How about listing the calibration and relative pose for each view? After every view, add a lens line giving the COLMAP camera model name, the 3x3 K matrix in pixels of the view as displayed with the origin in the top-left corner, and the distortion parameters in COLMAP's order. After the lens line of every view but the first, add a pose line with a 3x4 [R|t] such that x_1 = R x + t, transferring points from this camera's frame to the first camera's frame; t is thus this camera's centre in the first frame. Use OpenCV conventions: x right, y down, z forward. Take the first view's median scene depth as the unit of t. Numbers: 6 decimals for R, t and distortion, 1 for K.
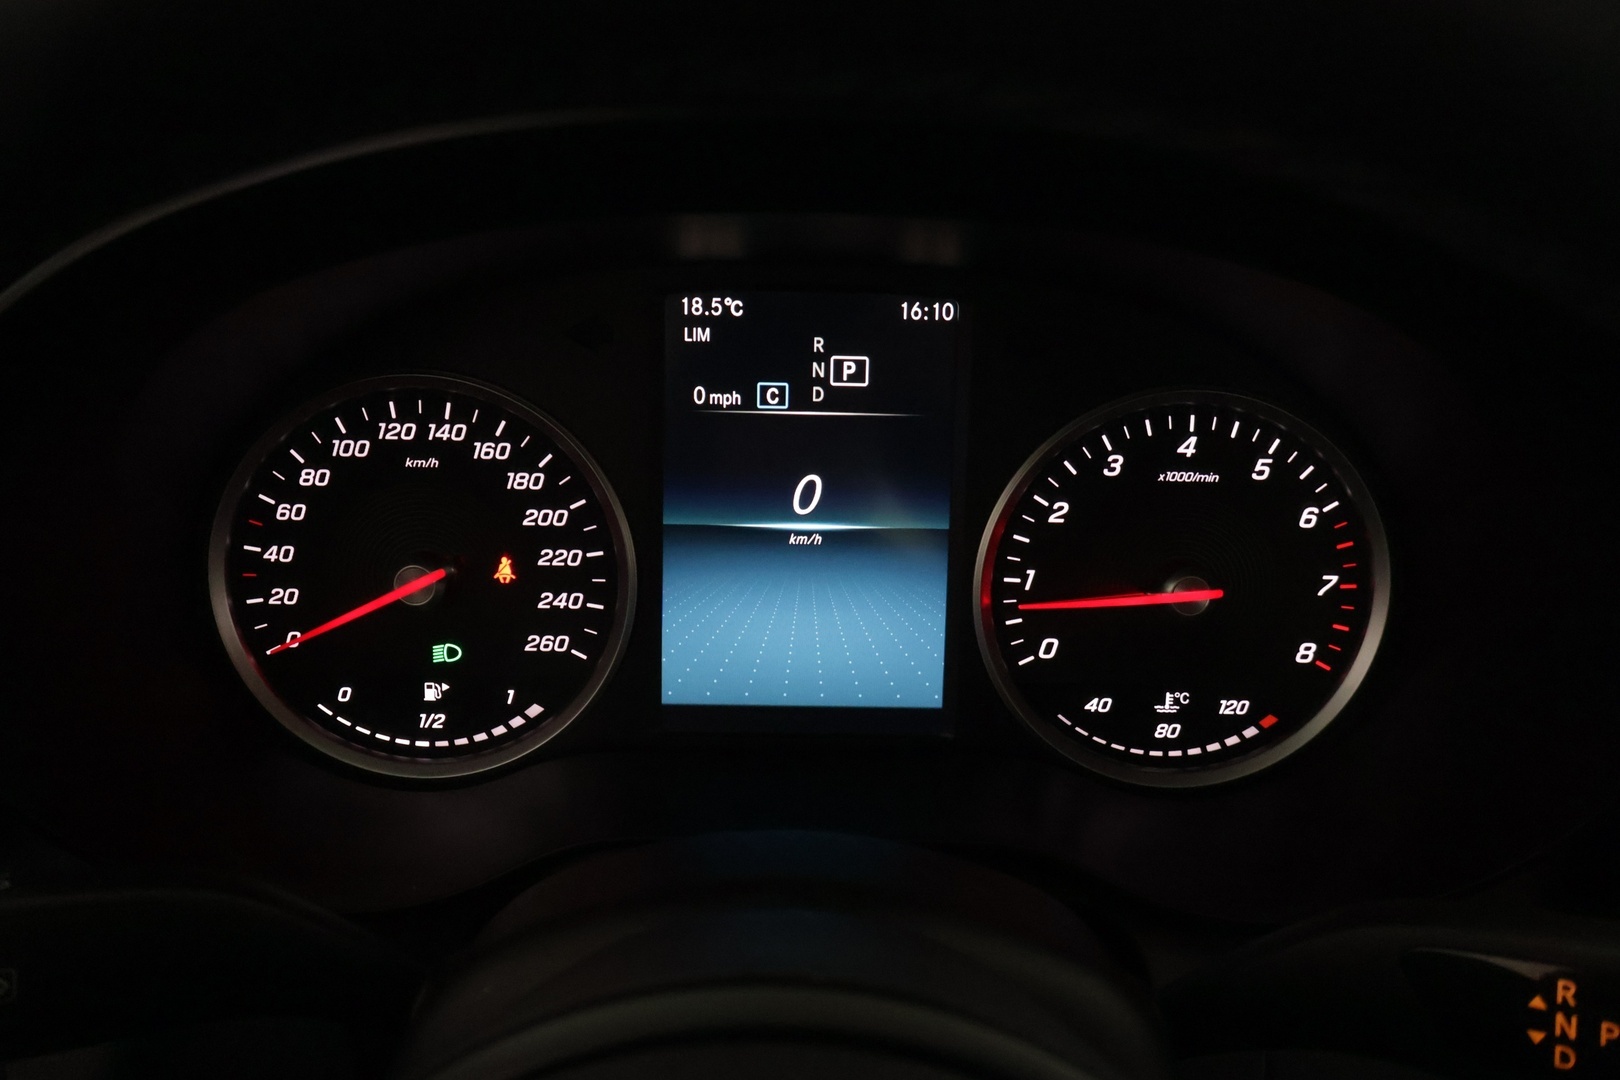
lens RADIAL K [[1357.4, 0, 810.1], [0, 1357.4, 533.2], [0, 0, 1]] dist [-0.002820, 0.008451]
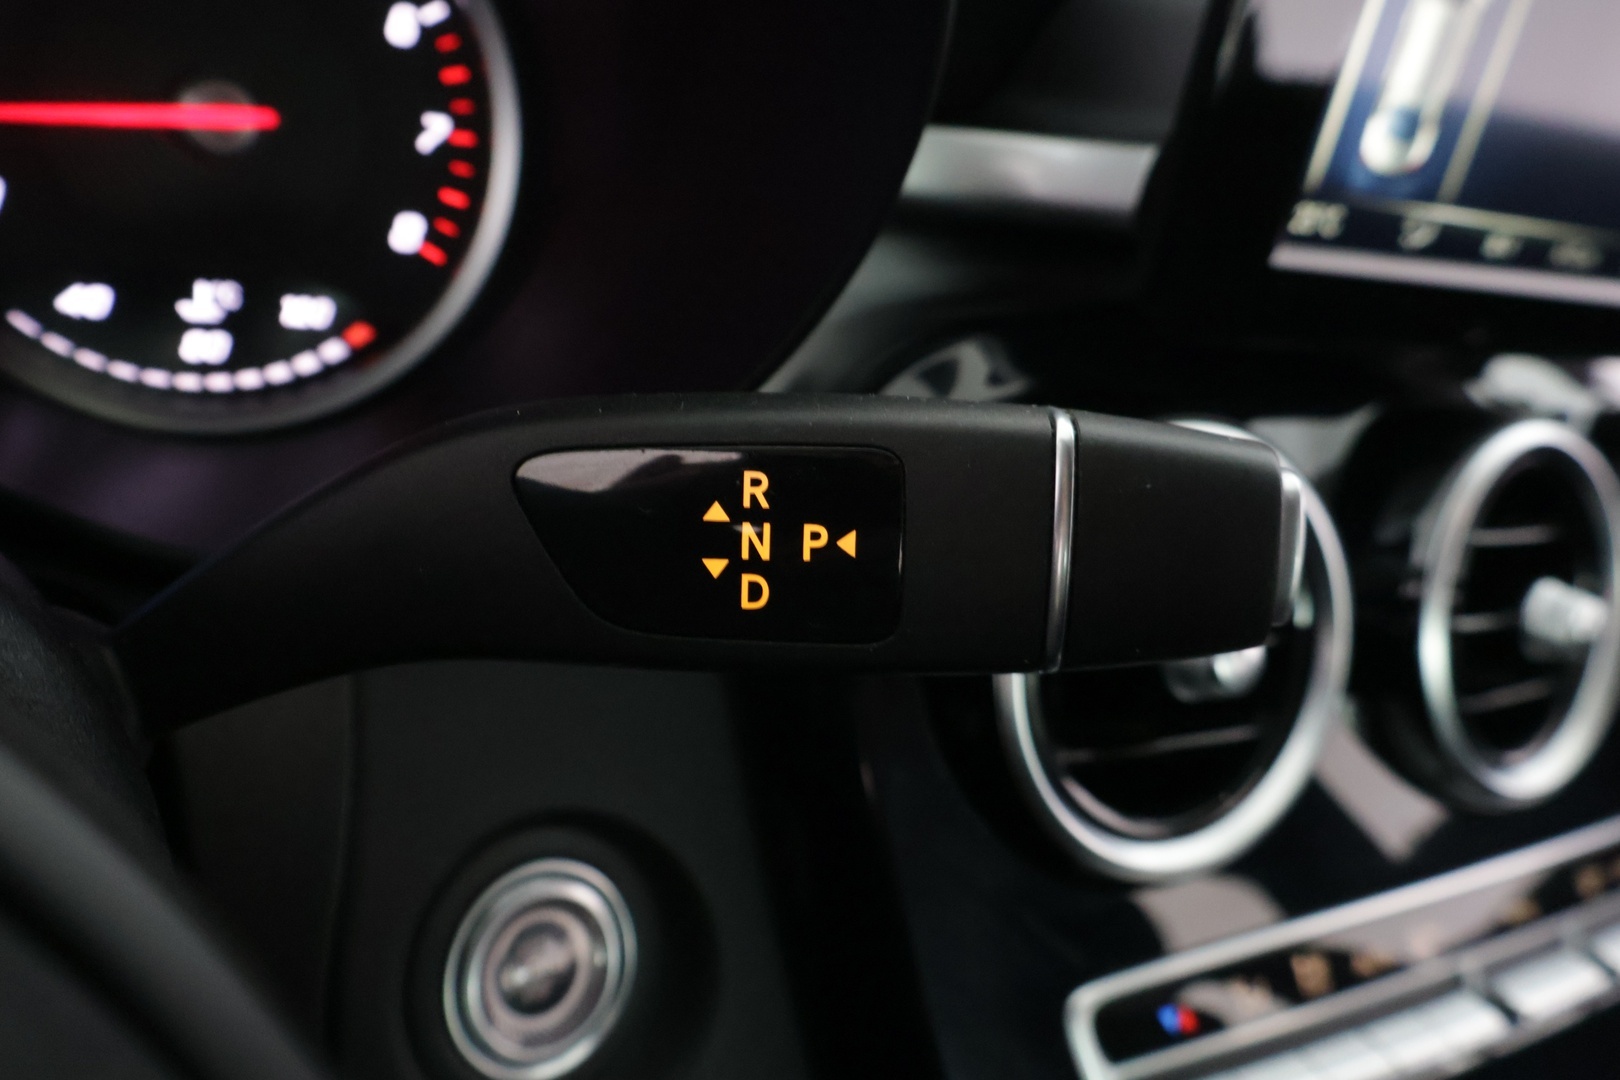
lens RADIAL K [[1435.7, 0, 811.4], [0, 1435.7, 533.9], [0, 0, 1]] dist [0.012922, 0.007991]
pose [[0.836118, -0.056890, 0.545591, 0.128520], [0.007184, 0.995658, 0.092811, 0.181896], [-0.548502, -0.073682, 0.832896, 0.259047]]
